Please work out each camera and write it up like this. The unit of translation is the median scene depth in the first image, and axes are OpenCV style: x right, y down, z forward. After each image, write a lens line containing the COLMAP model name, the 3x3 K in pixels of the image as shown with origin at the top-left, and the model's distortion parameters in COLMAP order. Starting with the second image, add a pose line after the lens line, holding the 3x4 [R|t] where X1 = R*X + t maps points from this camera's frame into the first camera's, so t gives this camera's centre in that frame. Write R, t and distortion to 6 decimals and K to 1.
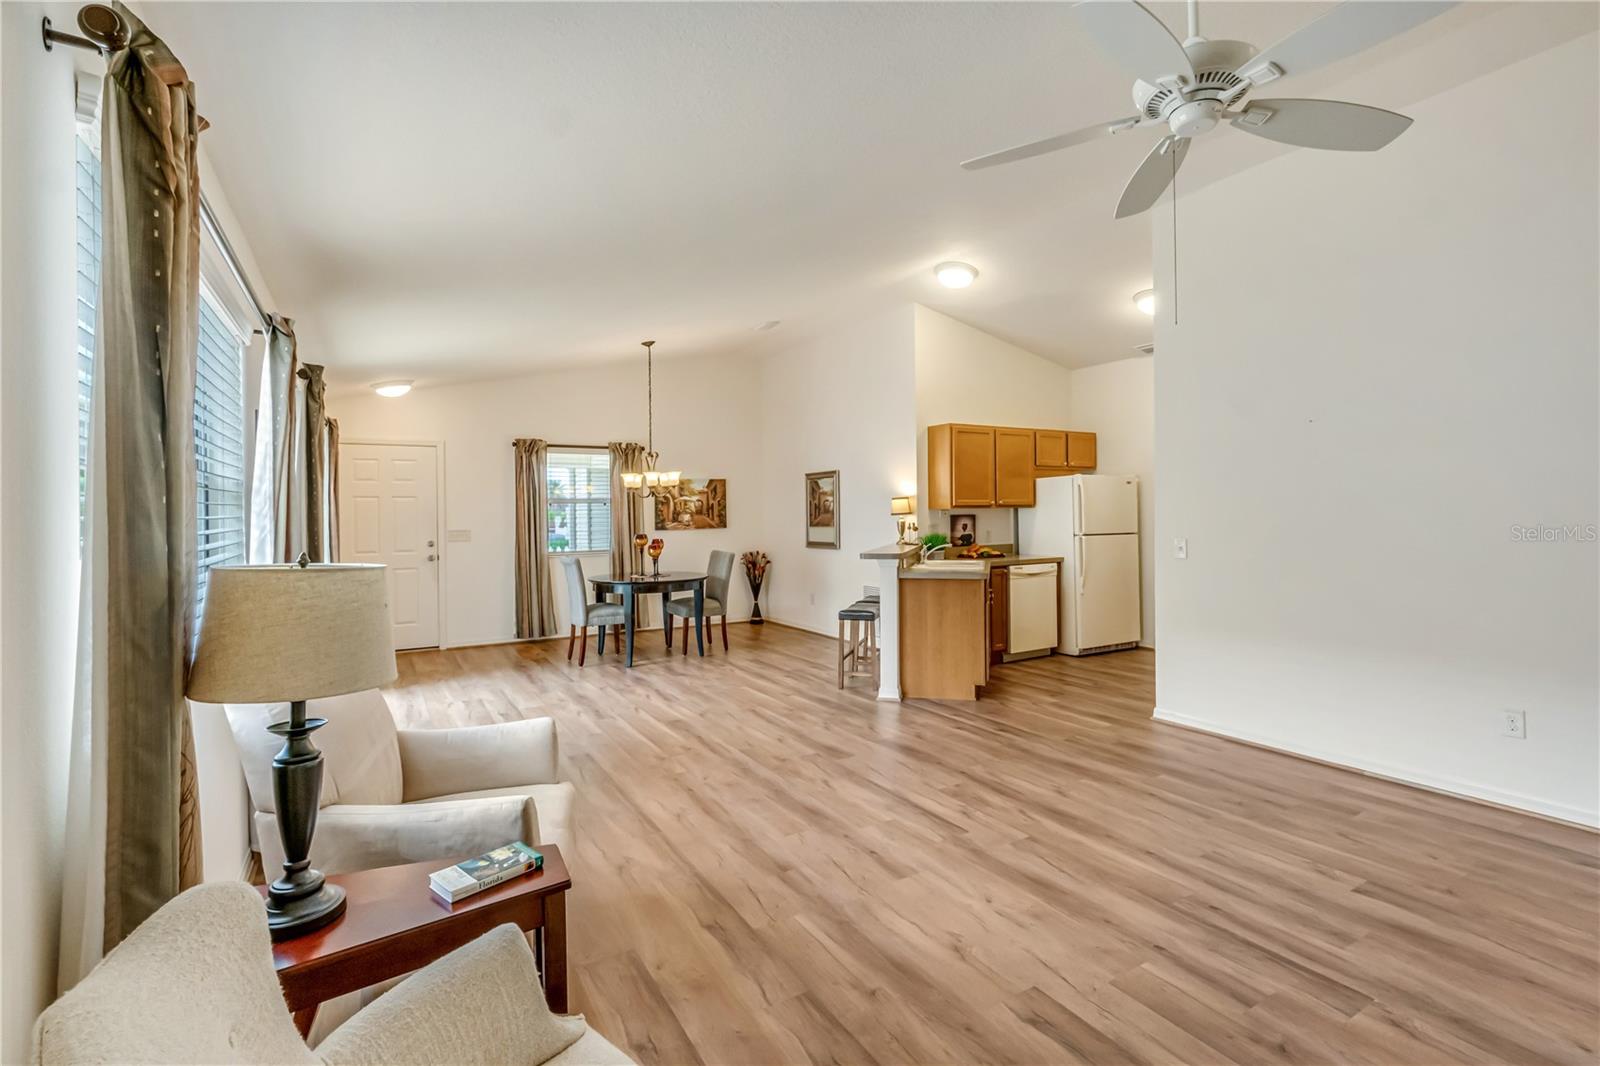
lens RADIAL K [[730.8, 0, 815.6], [0, 730.8, 514.8], [0, 0, 1]] dist [-0.003159, -0.000106]
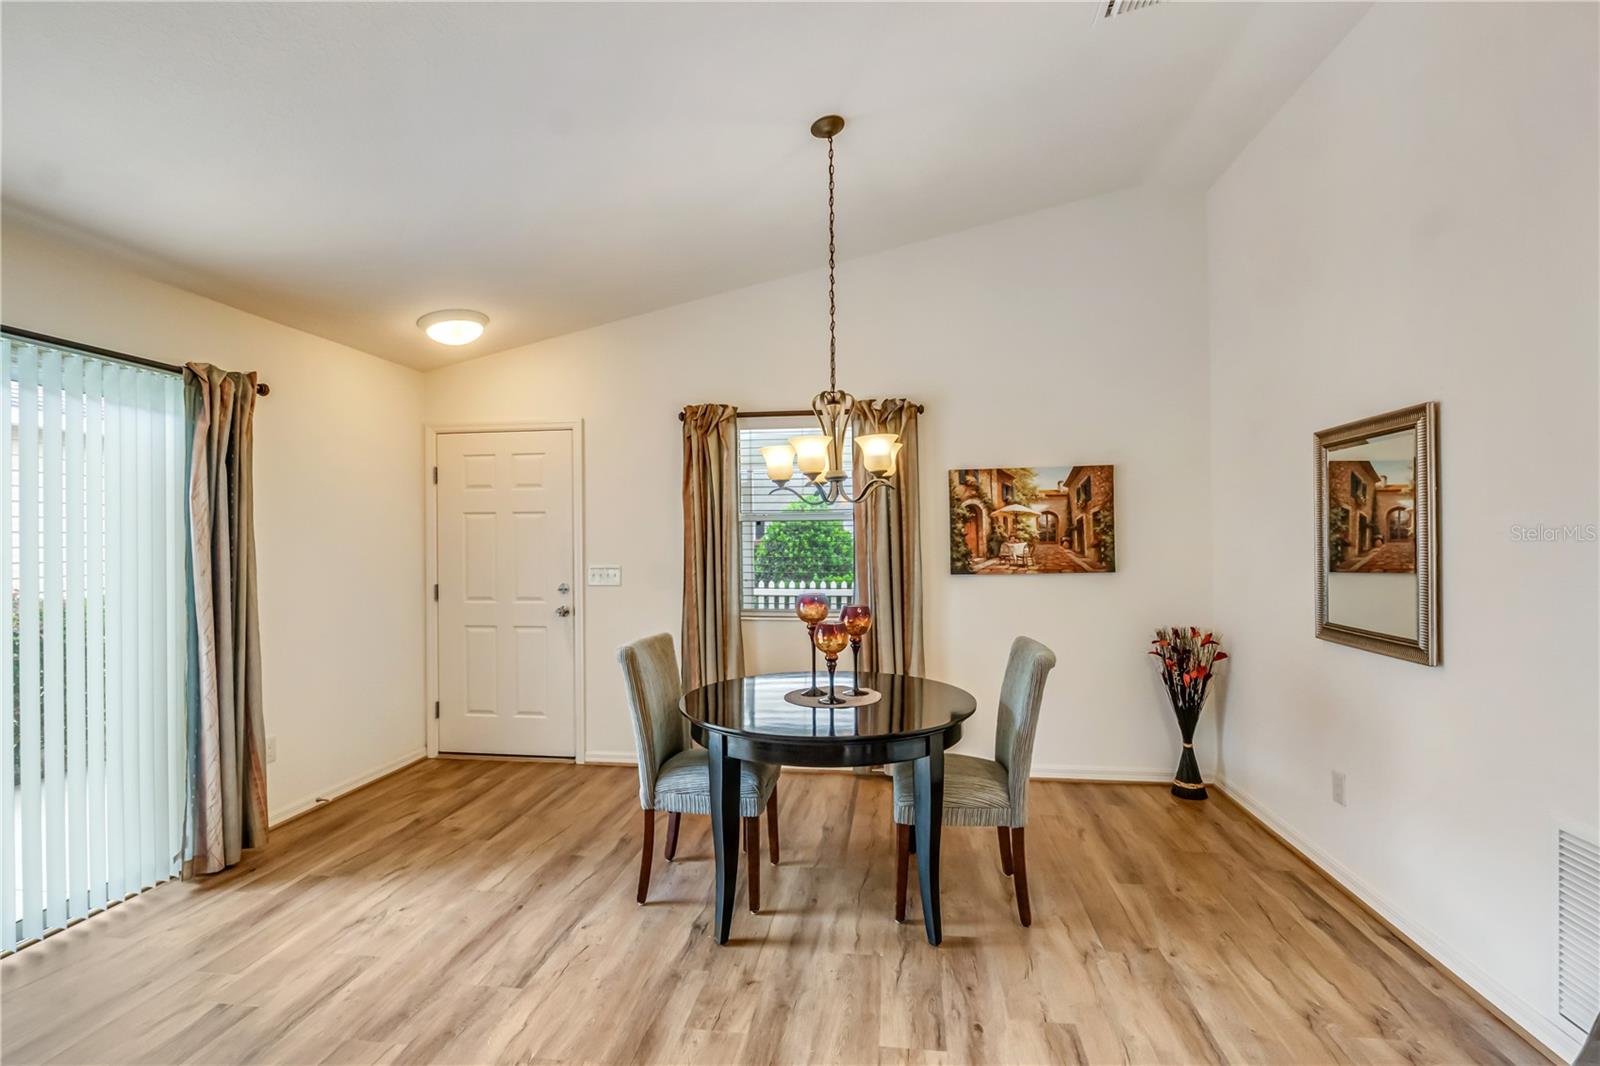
lens RADIAL K [[736.5, 0, 809.9], [0, 736.5, 533.3], [0, 0, 1]] dist [-0.009942, 0.000405]
pose [[0.778312, 0.002120, -0.627875, 0.021706], [-0.002980, 0.999996, -0.000318, -0.007004], [0.627871, 0.002119, 0.778314, 0.658054]]
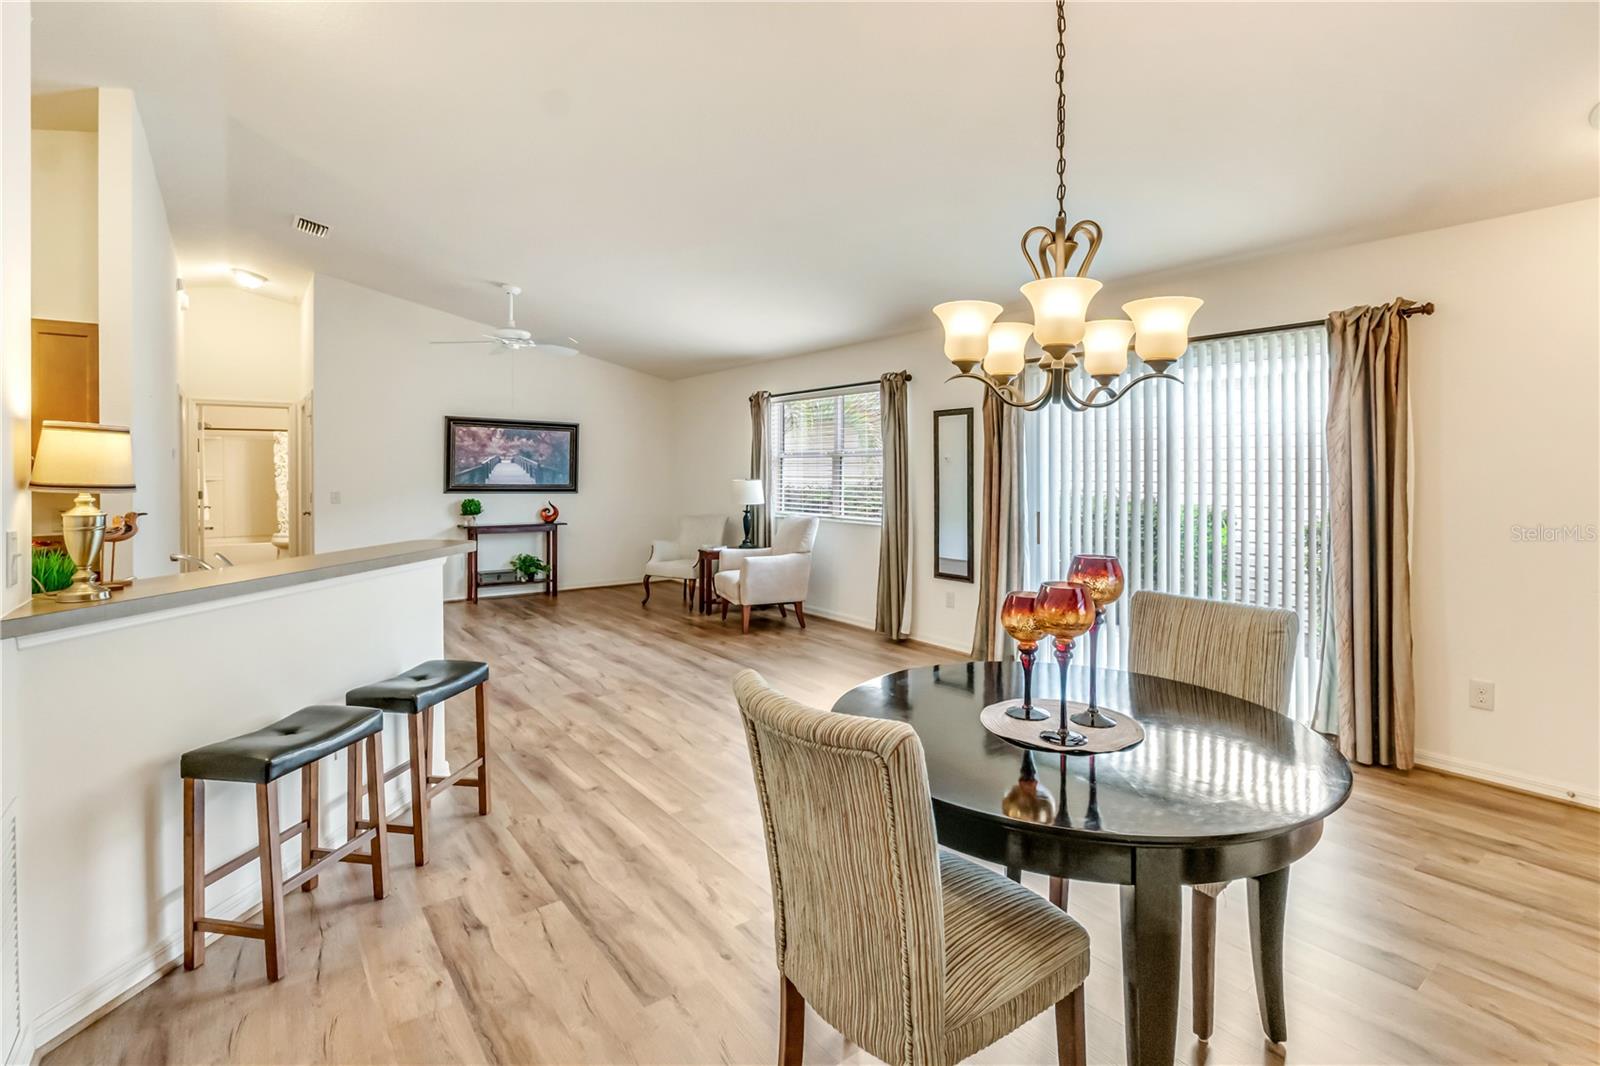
lens RADIAL K [[752.3, 0, 795.4], [0, 752.3, 476.4], [0, 0, 1]] dist [-0.002375, -0.000244]
pose [[-0.995729, 0.013218, -0.091368, -0.109578], [0.012123, 0.999848, 0.012534, -0.004836], [0.091520, 0.011373, -0.995738, 1.218174]]
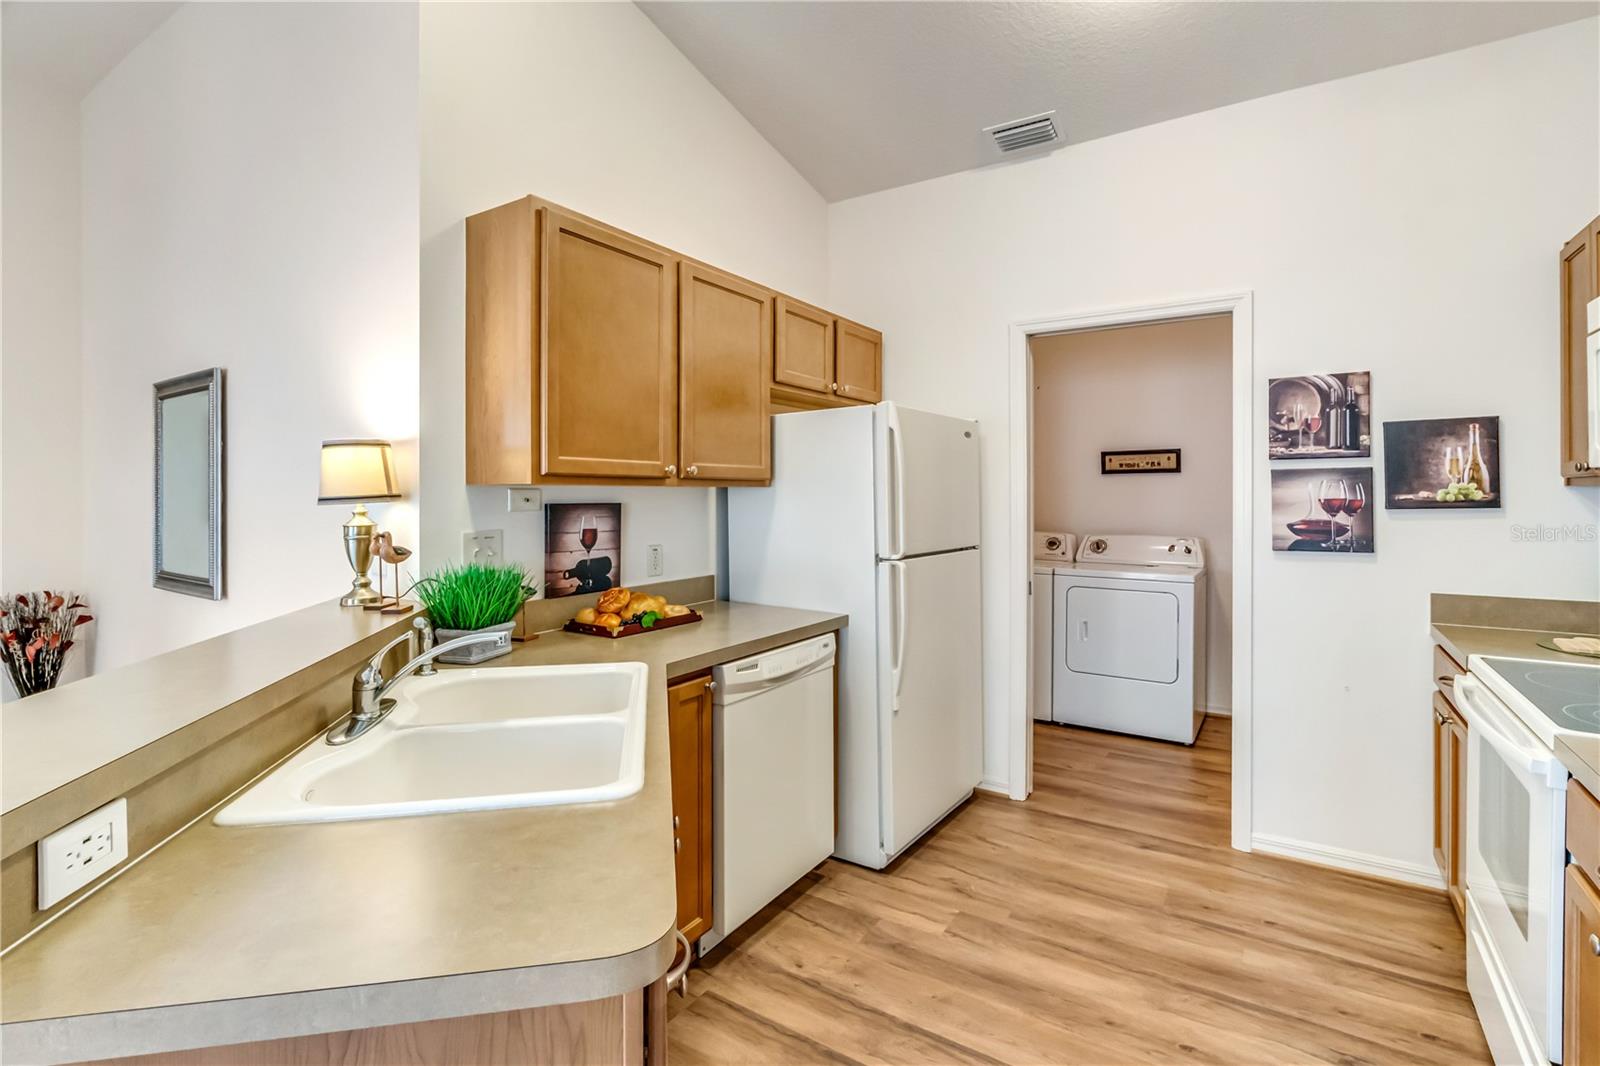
lens RADIAL K [[743.8, 0, 804.8], [0, 743.8, 494.0], [0, 0, 1]] dist [-0.007259, -0.000169]
pose [[0.904248, 0.013146, 0.426805, 0.141677], [-0.011013, 0.999911, -0.007465, -0.002944], [-0.426866, 0.002050, 0.904313, 0.618299]]
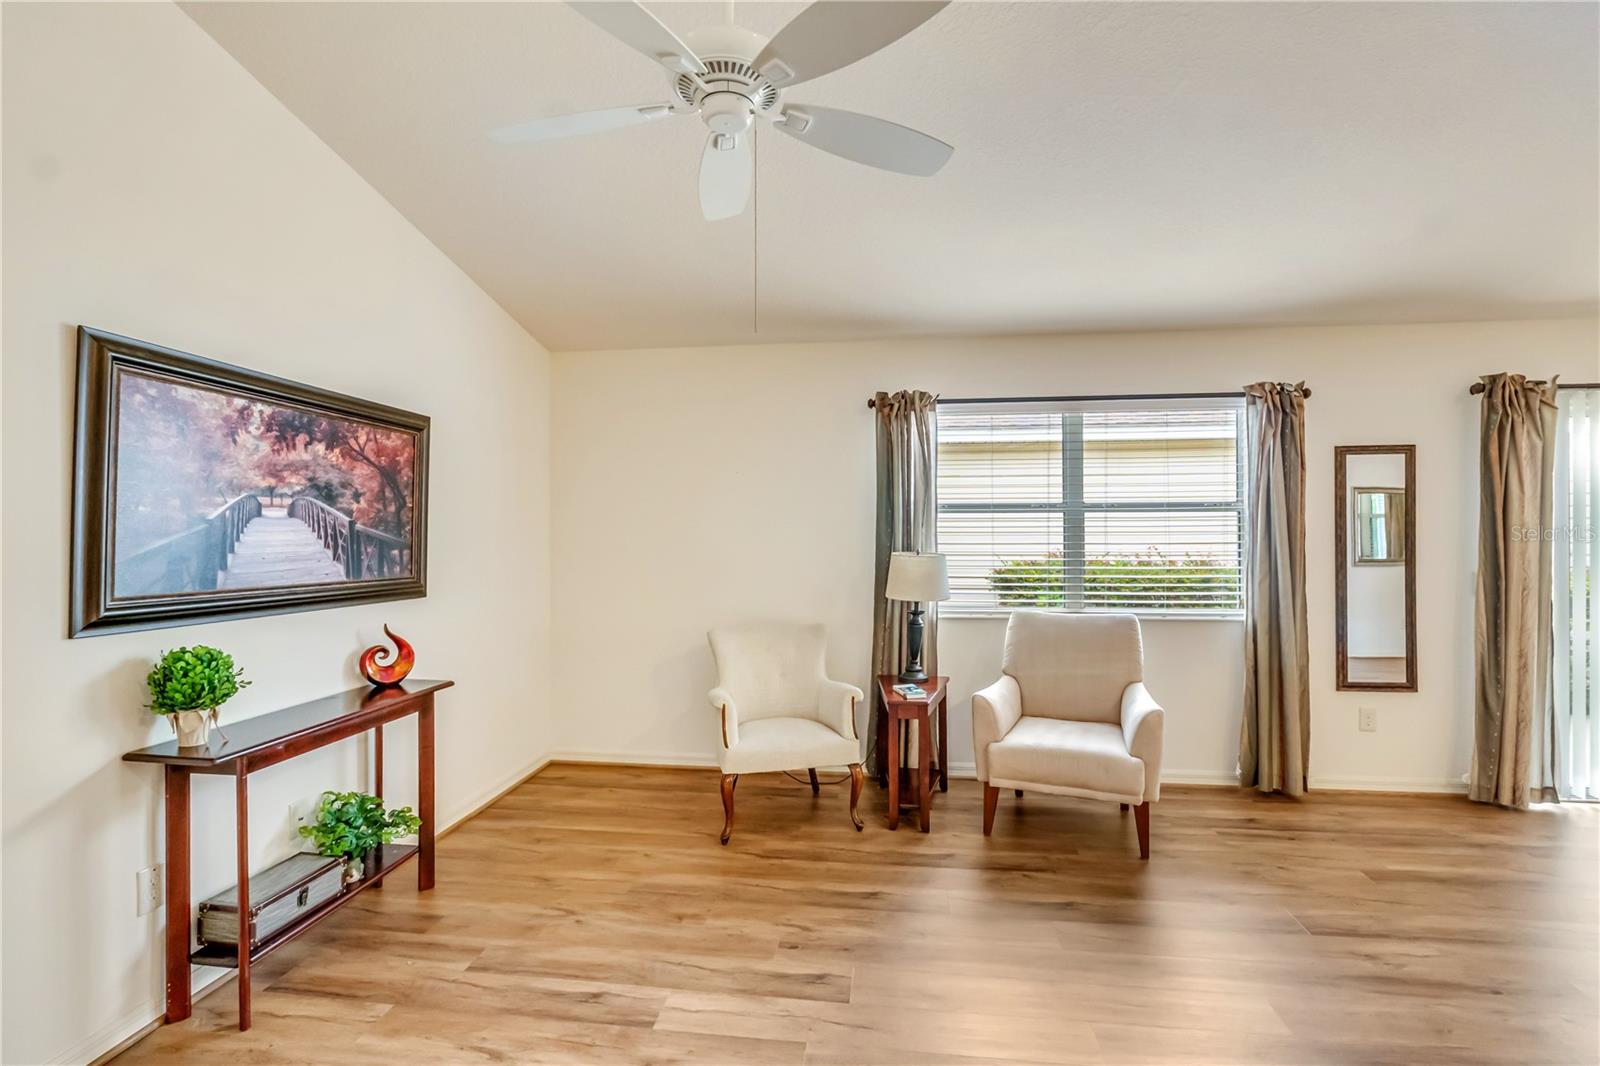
lens RADIAL K [[745.0, 0, 800.0], [0, 745.0, 533.0], [0, 0, 1]] dist [-0.008308, -0.000093]
pose [[-0.626896, 0.019917, -0.778849, 0.334352], [0.008890, 0.999791, 0.018412, -0.013033], [0.779052, 0.004618, -0.626942, 0.463846]]
